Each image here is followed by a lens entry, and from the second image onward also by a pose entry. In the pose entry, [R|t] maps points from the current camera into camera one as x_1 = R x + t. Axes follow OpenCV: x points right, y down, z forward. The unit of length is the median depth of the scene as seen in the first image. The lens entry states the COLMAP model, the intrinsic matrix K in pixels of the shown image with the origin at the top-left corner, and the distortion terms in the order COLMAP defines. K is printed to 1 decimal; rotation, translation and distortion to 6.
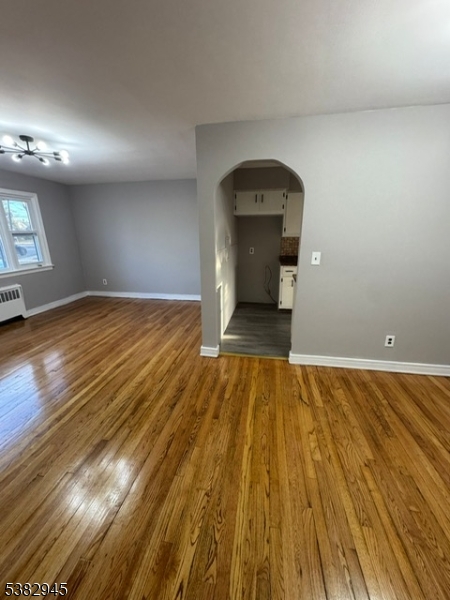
lens RADIAL K [[239.1, 0, 225.0], [0, 239.1, 300.0], [0, 0, 1]] dist [0.001452, -0.000313]
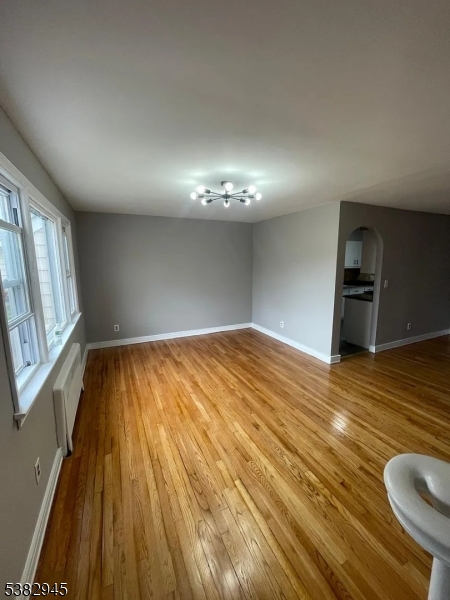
lens RADIAL K [[244.0, 0, 225.0], [0, 244.0, 300.0], [0, 0, 1]] dist [-0.001415, -0.000558]
pose [[0.823421, -0.095929, 0.559264, -1.537112], [0.160628, 0.984698, -0.067594, -0.129706], [-0.544222, 0.145492, 0.826229, 0.215544]]
